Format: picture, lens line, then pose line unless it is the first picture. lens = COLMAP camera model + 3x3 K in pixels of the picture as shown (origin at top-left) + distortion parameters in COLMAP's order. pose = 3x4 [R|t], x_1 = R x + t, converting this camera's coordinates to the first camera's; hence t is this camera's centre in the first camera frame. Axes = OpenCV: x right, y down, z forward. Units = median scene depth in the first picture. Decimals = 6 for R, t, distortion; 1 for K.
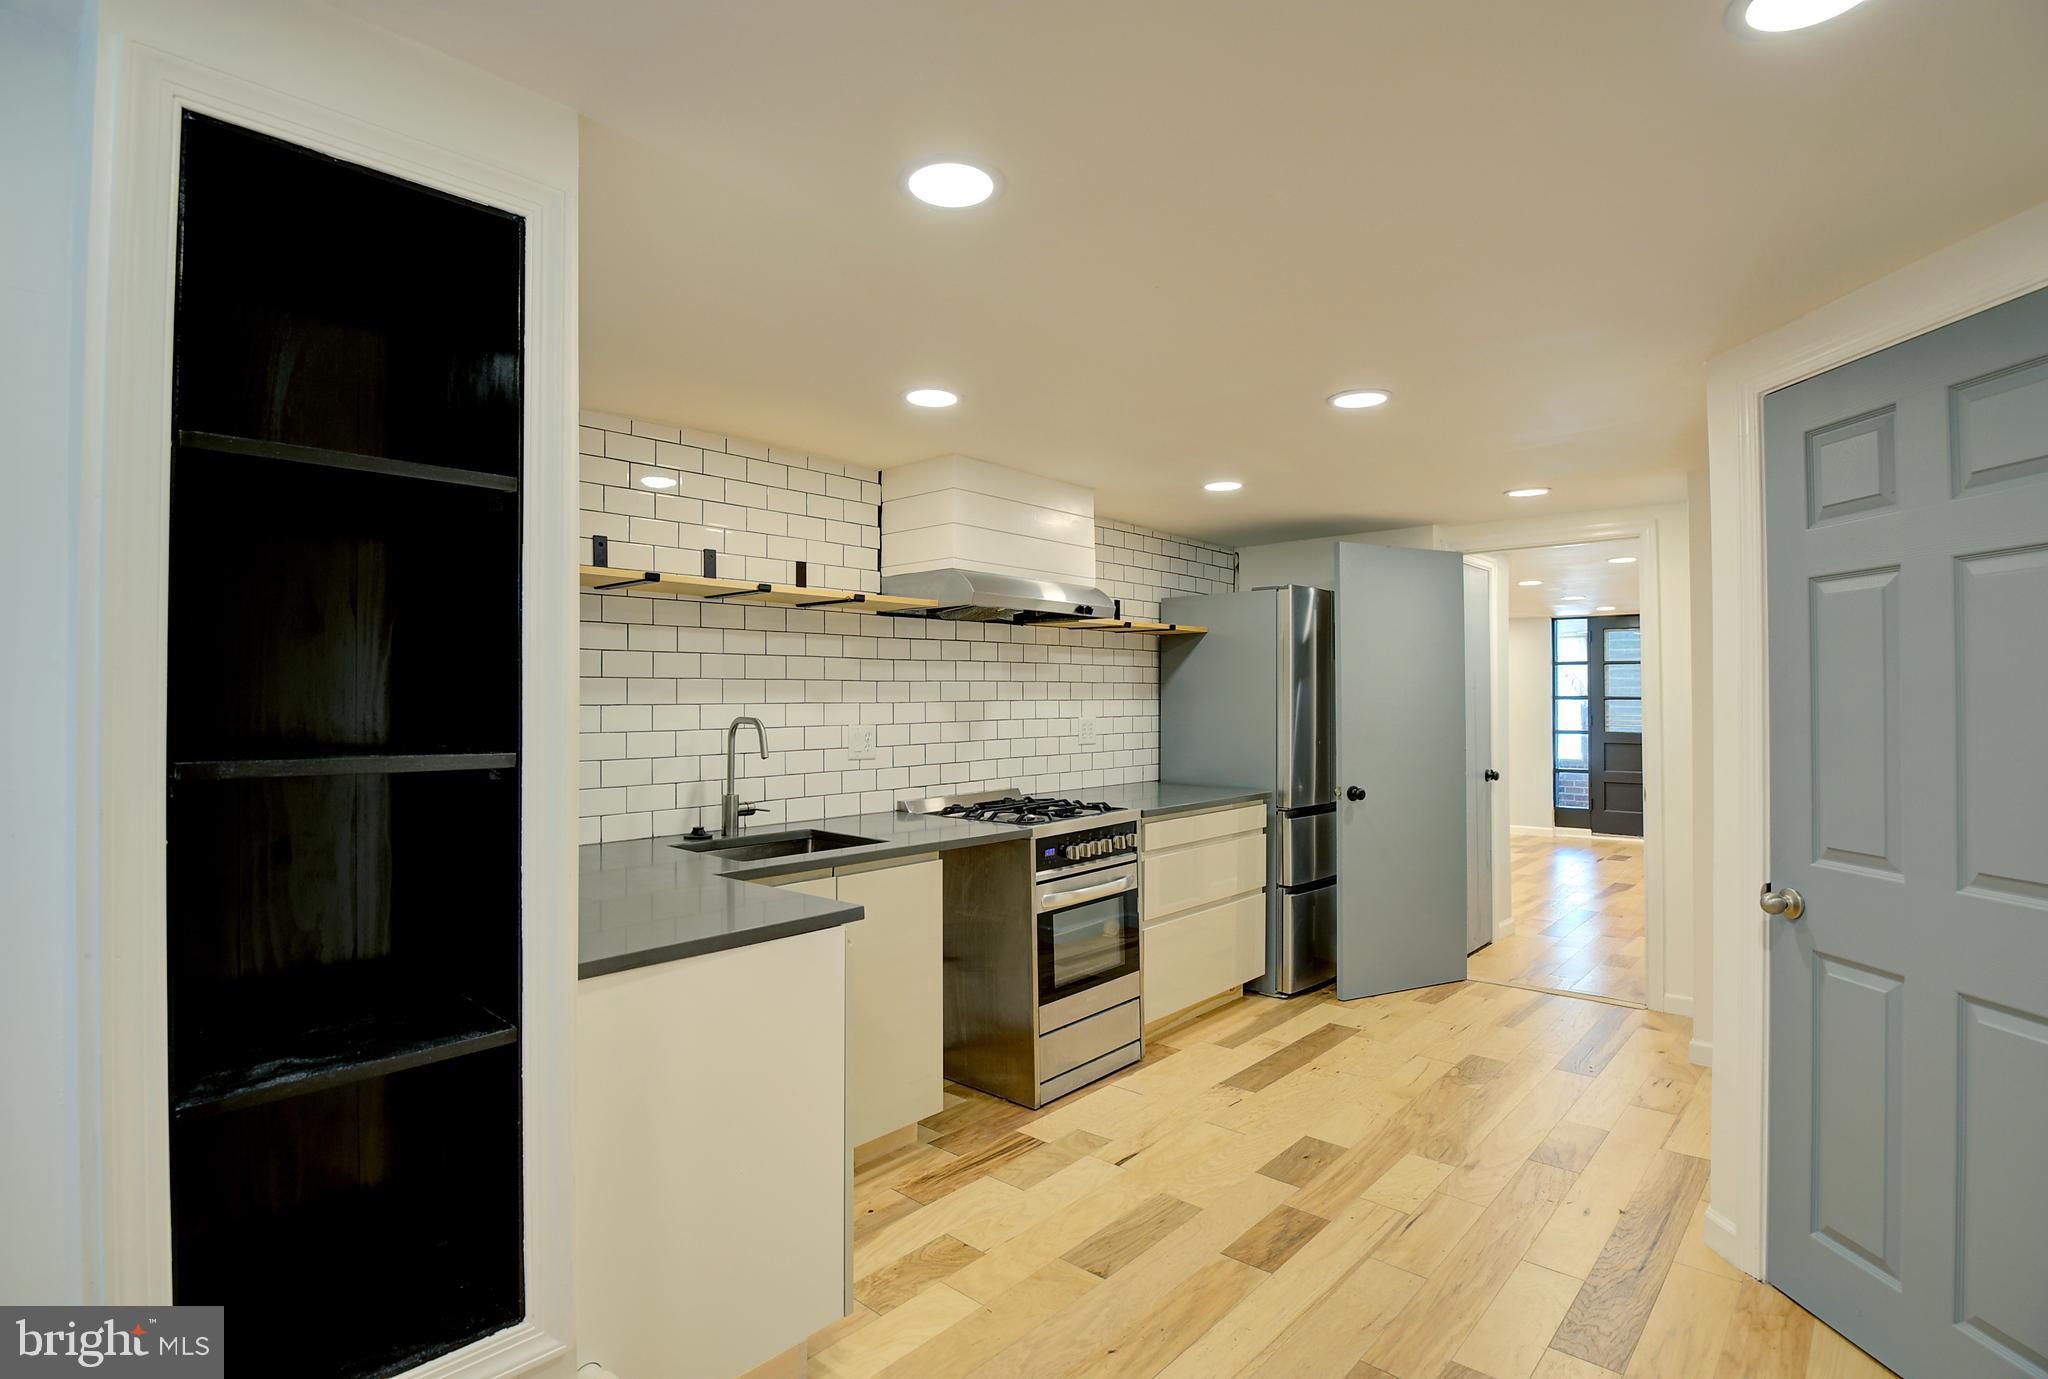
lens RADIAL K [[991.0, 0, 1038.2], [0, 991.0, 684.3], [0, 0, 1]] dist [-0.026684, -0.002927]
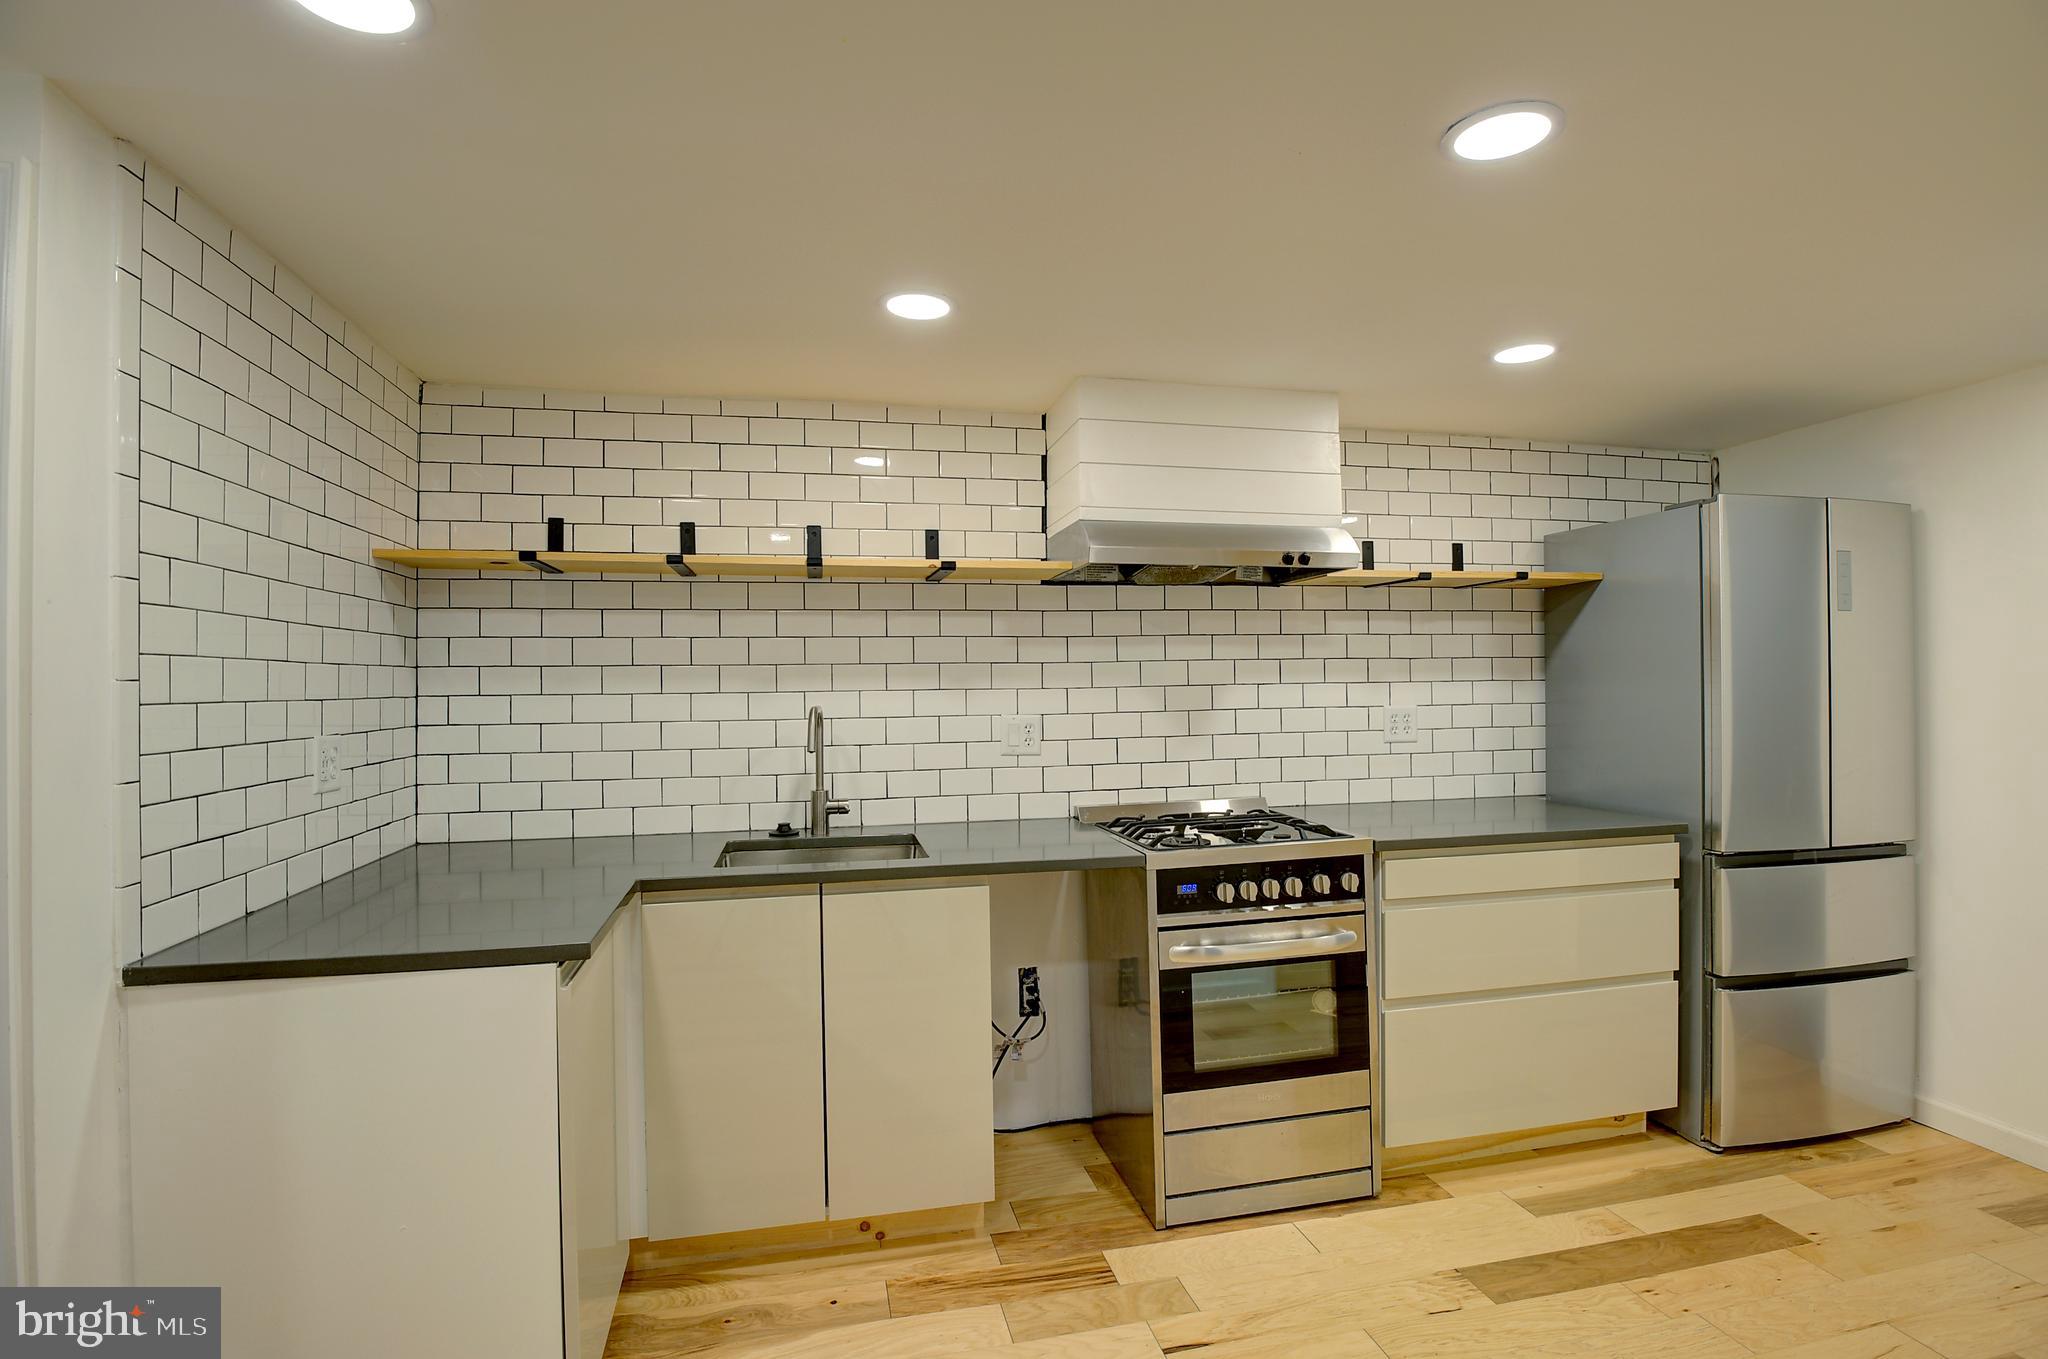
lens RADIAL K [[991.0, 0, 1021.5], [0, 991.0, 682.1], [0, 0, 1]] dist [-0.026684, -0.002927]
pose [[0.813859, -0.011915, -0.580941, 0.311643], [0.019241, 0.999794, 0.006450, 0.007139], [0.580744, -0.016428, 0.813920, 0.299454]]
